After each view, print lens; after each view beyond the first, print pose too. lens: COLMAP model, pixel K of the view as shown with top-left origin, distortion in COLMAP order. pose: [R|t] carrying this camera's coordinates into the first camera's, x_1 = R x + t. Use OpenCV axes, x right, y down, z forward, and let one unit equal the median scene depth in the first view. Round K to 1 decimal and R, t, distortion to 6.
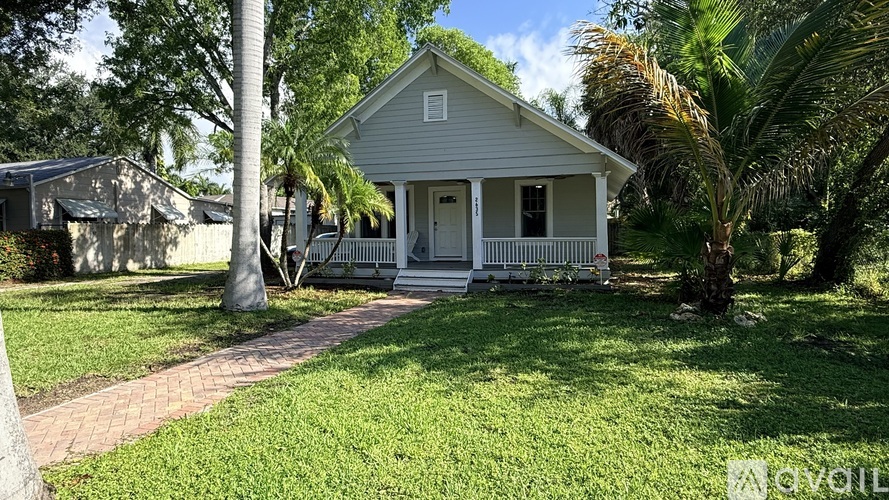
lens RADIAL K [[537.9, 0, 441.5], [0, 537.9, 251.0], [0, 0, 1]] dist [0.000046, -0.000323]
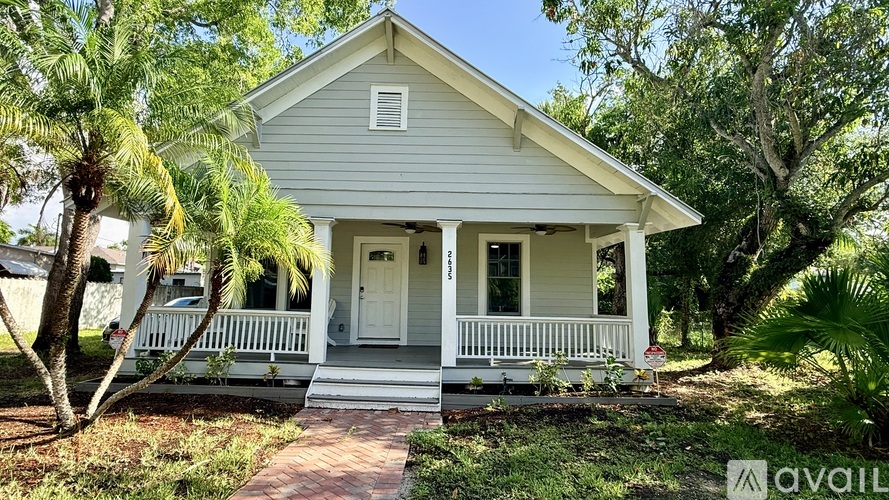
lens RADIAL K [[478.2, 0, 452.0], [0, 478.2, 250.1], [0, 0, 1]] dist [0.002660, 0.000143]
pose [[0.958659, 0.060709, 0.278008, -0.088380], [-0.021718, 0.989737, -0.141241, -0.020380], [-0.283729, 0.129364, 0.950138, 0.455098]]
